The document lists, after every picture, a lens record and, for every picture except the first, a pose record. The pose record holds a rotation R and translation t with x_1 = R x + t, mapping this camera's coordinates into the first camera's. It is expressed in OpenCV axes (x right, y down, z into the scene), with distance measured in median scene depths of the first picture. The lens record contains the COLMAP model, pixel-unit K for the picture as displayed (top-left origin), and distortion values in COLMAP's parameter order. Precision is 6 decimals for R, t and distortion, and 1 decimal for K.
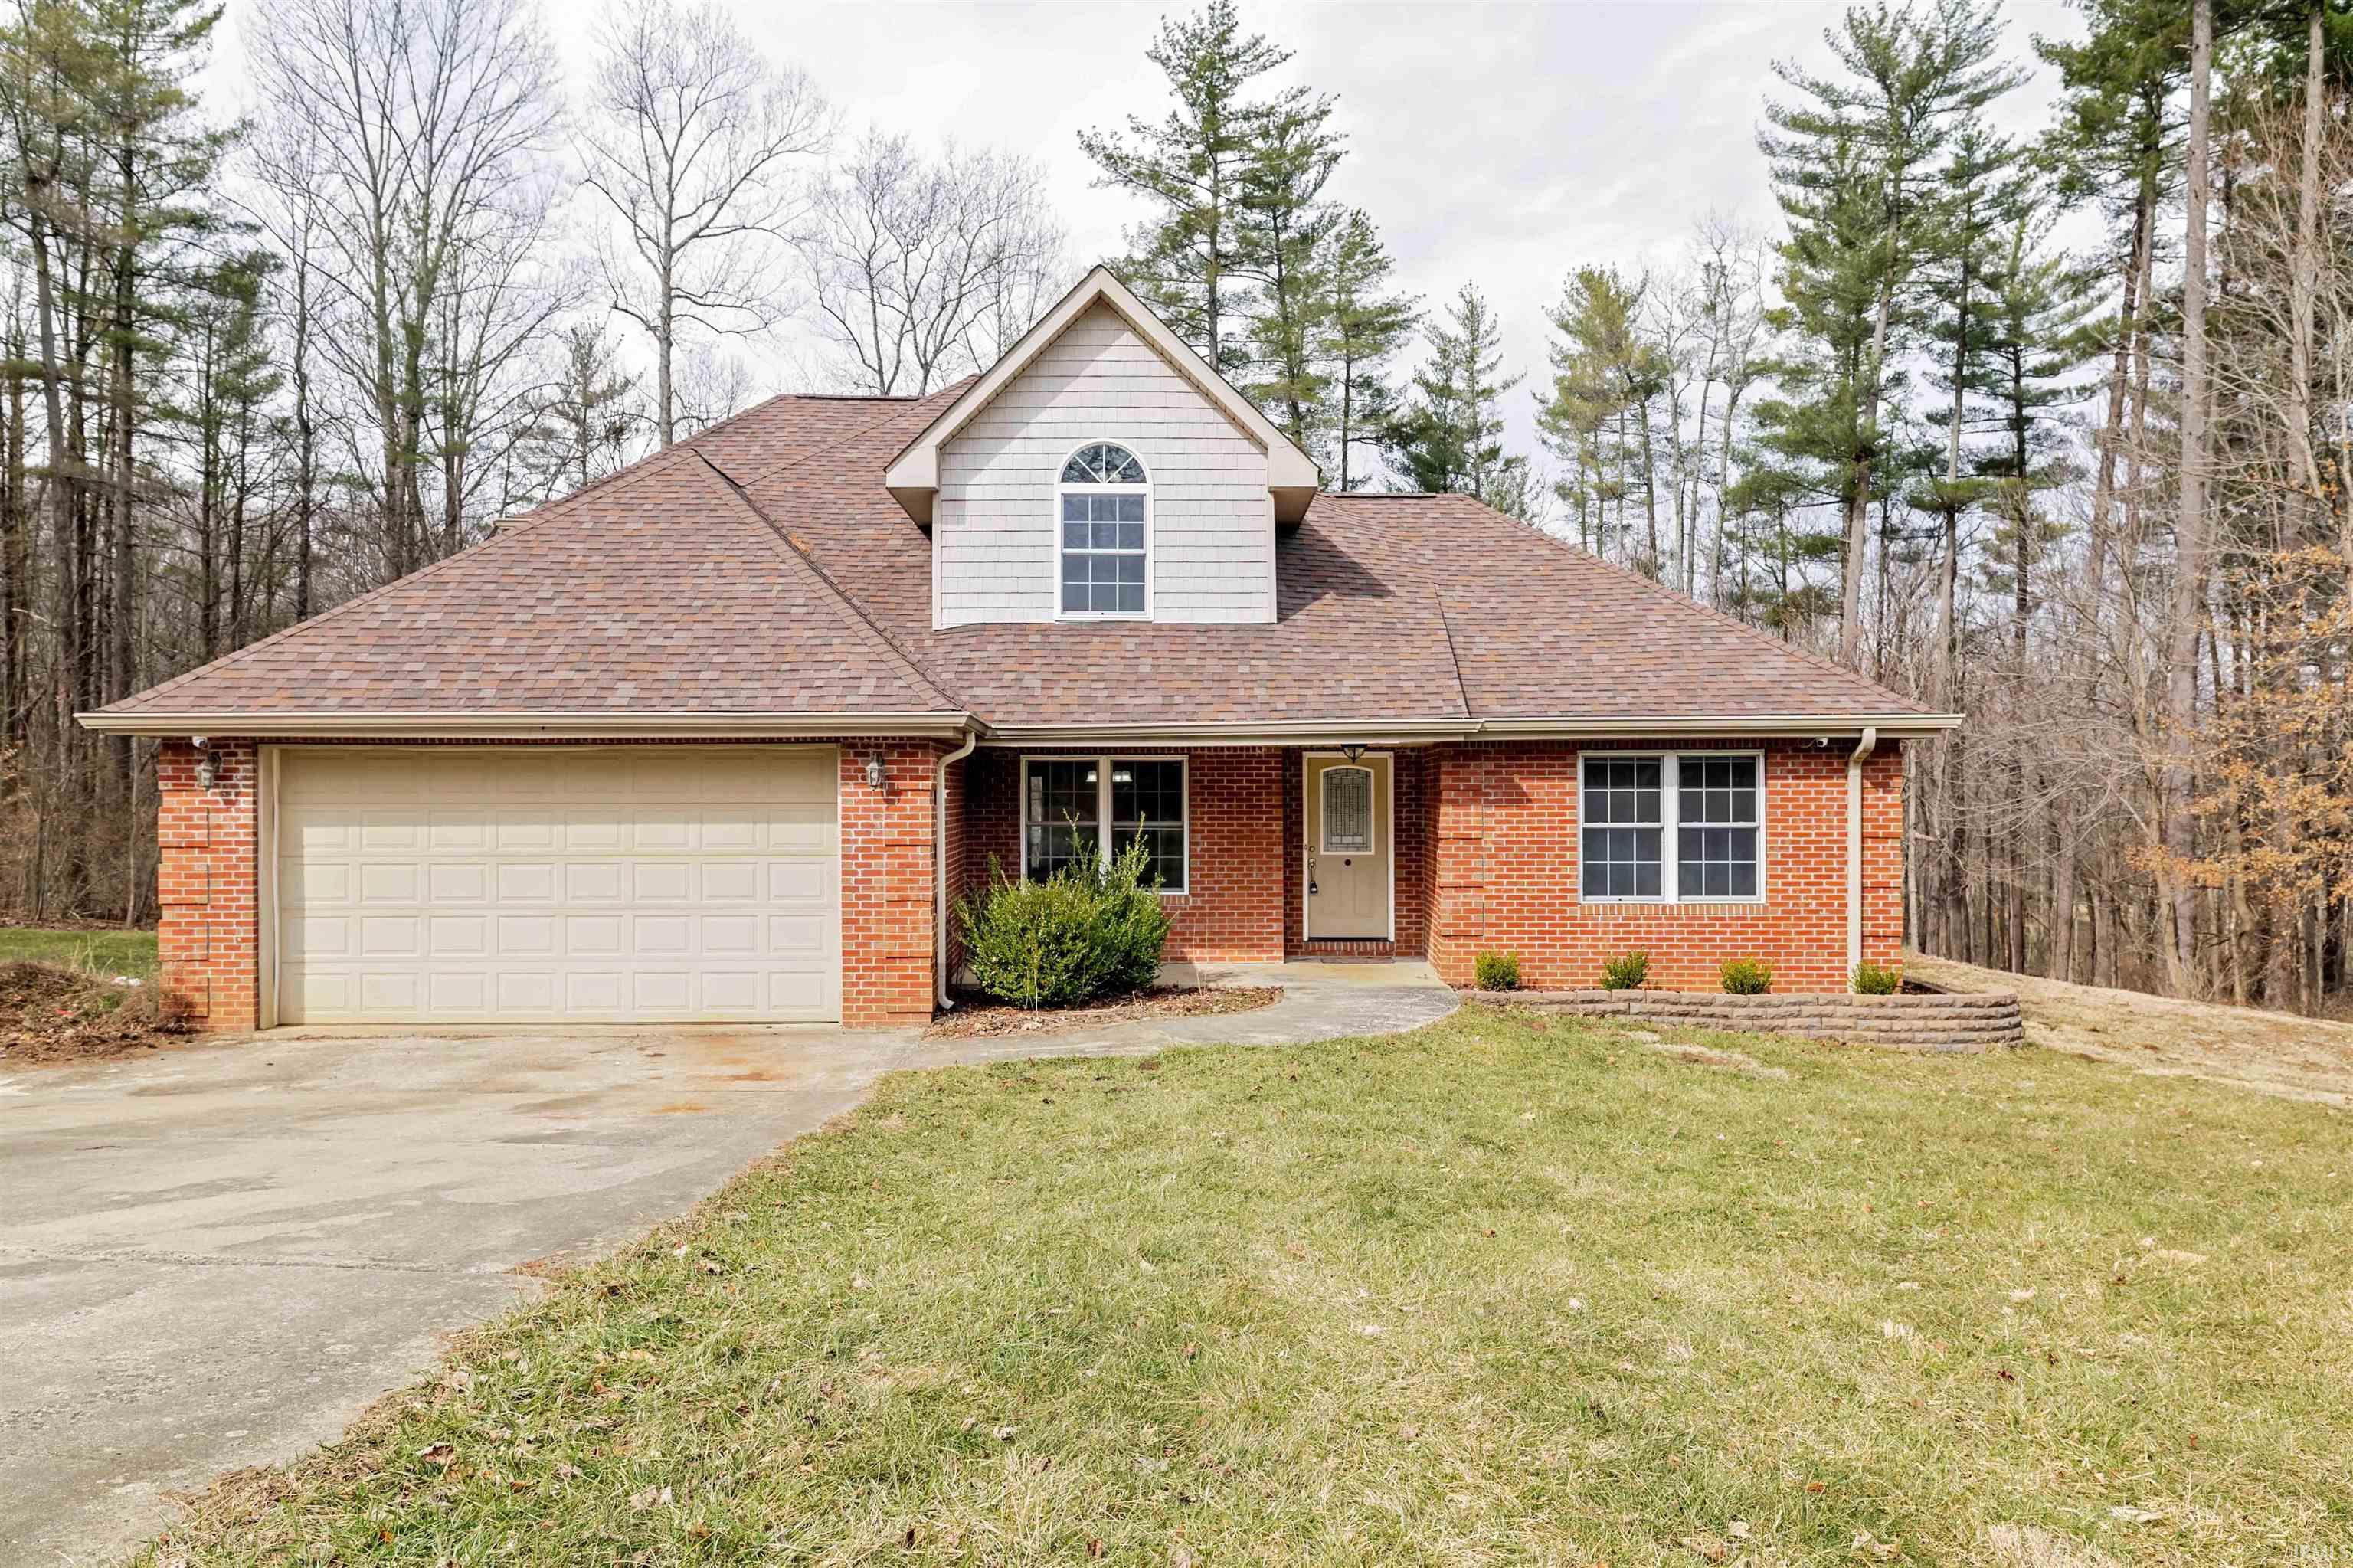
lens RADIAL K [[1638.4, 0, 1175.7], [0, 1638.4, 806.5], [0, 0, 1]] dist [0.006298, 0.008806]
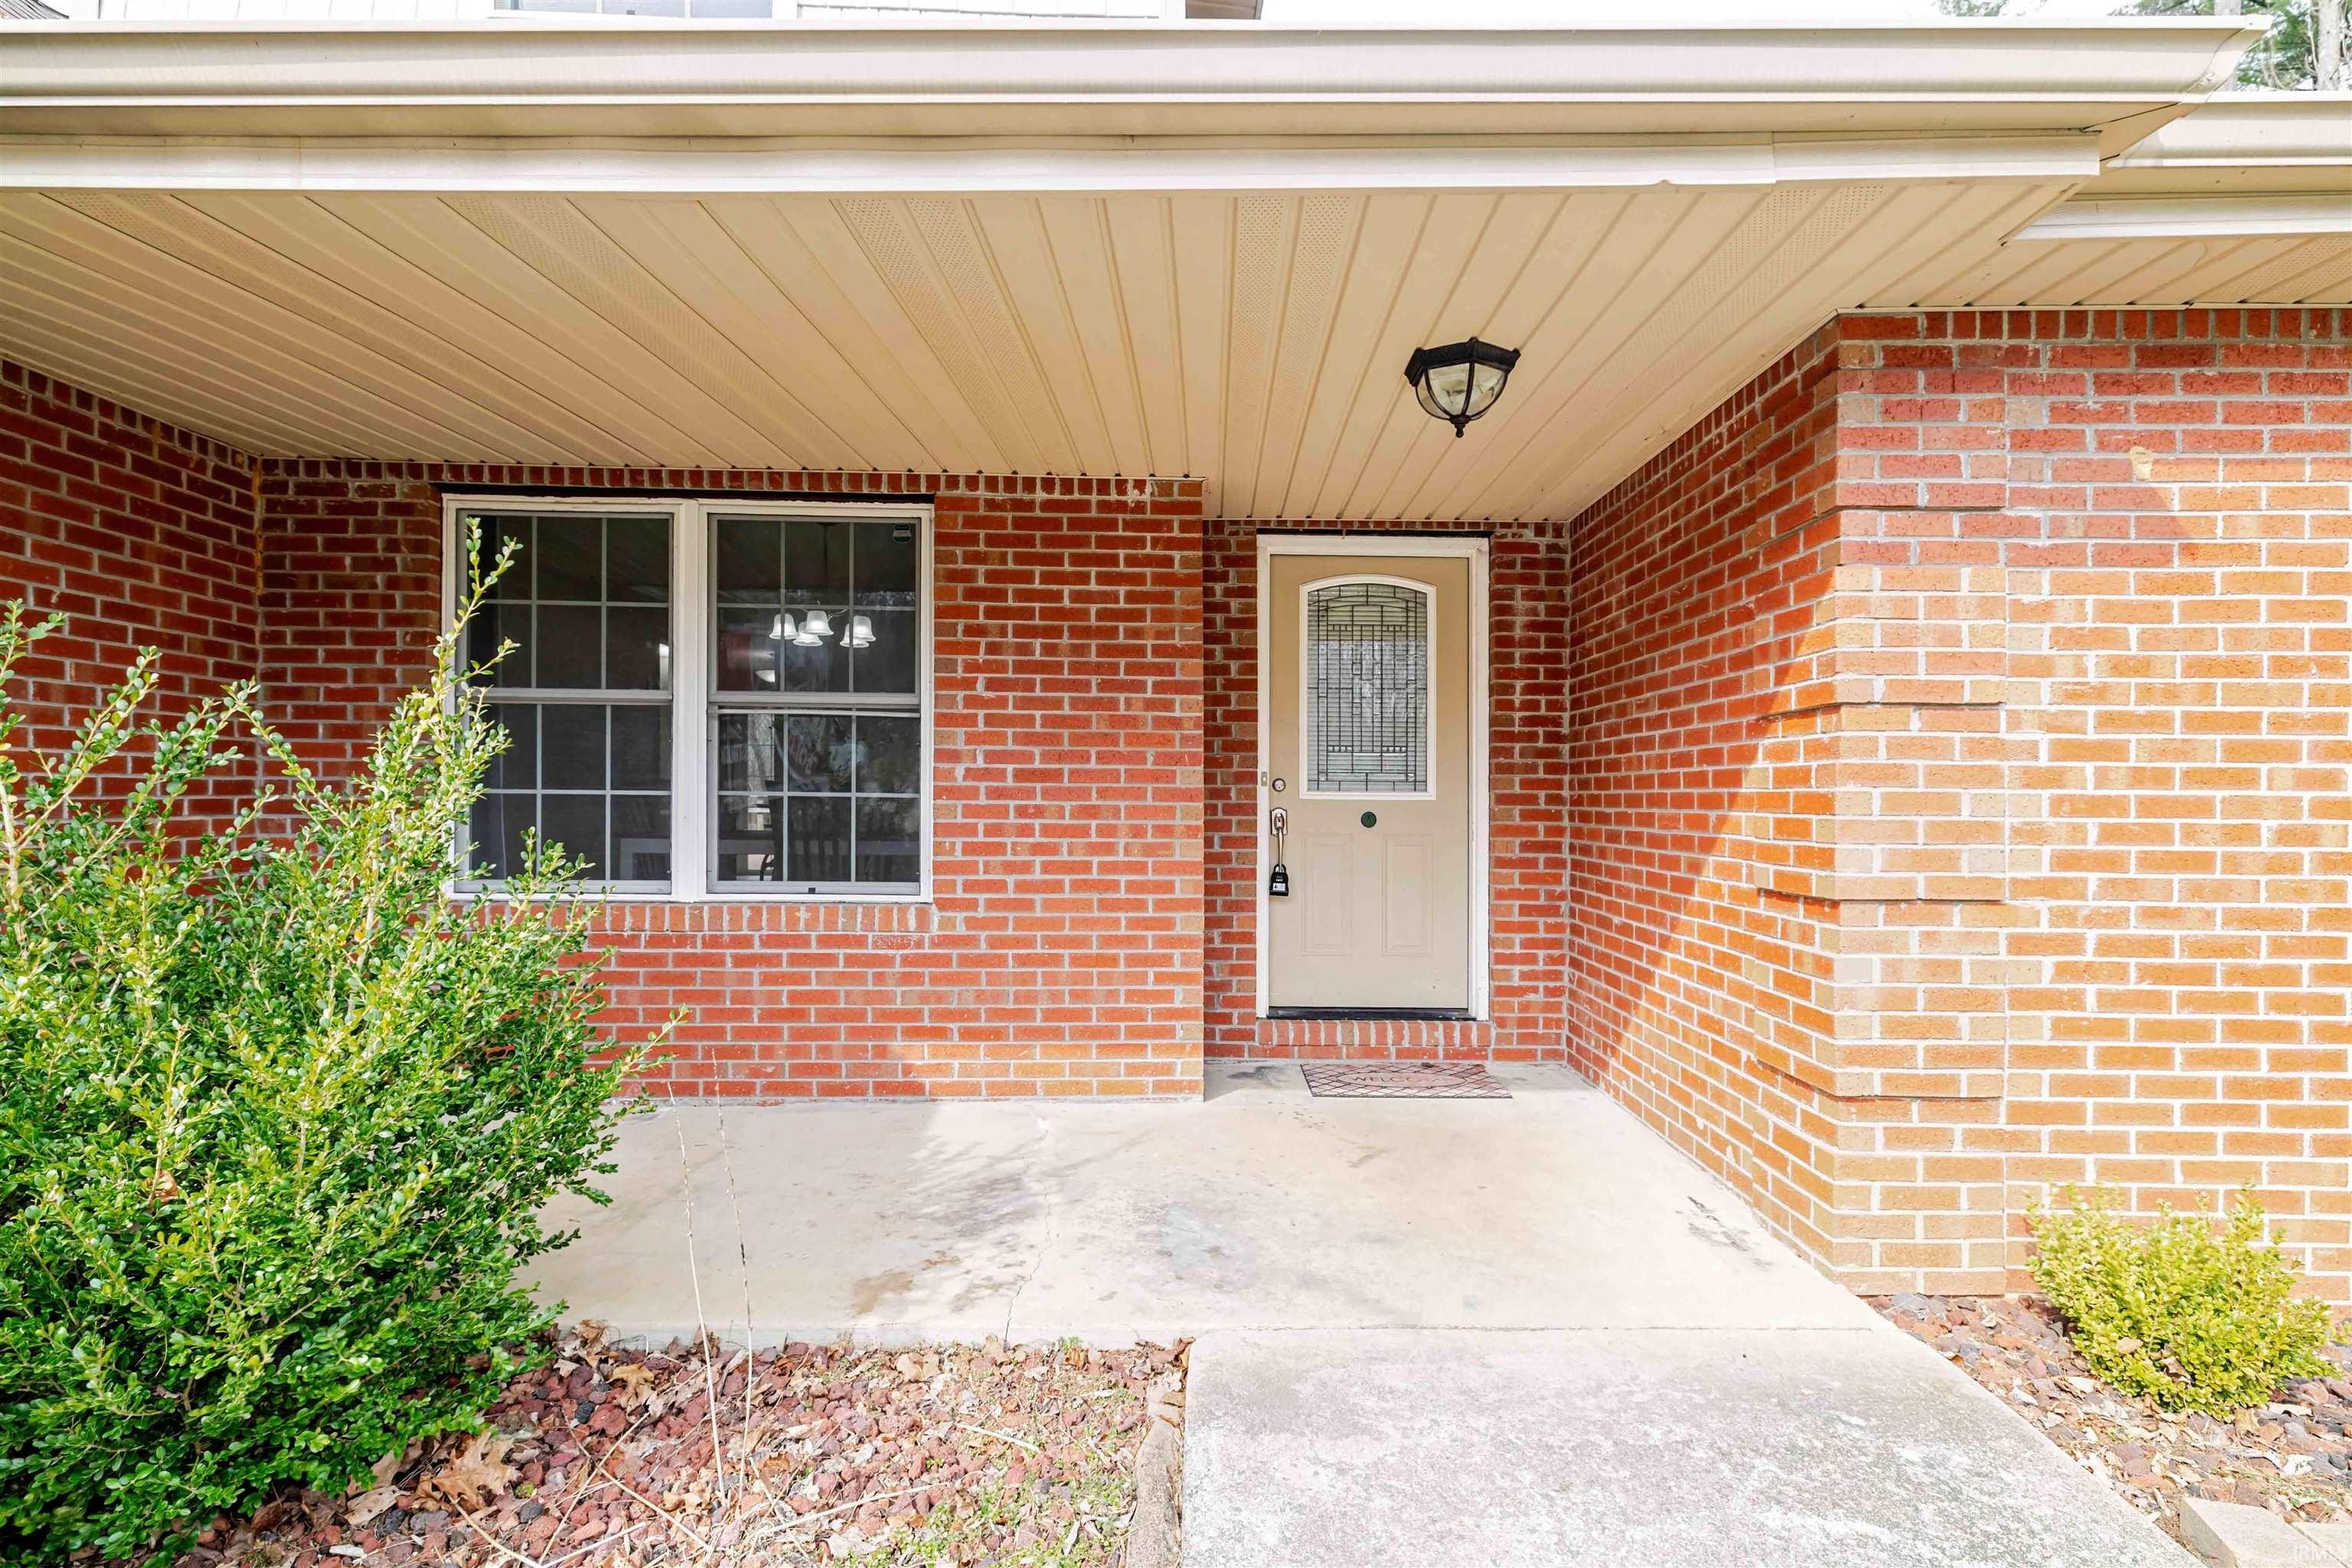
lens RADIAL K [[1052.1, 0, 1178.5], [0, 1052.1, 805.2], [0, 0, 1]] dist [-0.009300, 0.001476]
pose [[0.999652, 0.009546, 0.024593, 0.059653], [-0.009519, 0.999954, -0.001222, 0.035892], [-0.024603, 0.000988, 0.999697, 0.845336]]
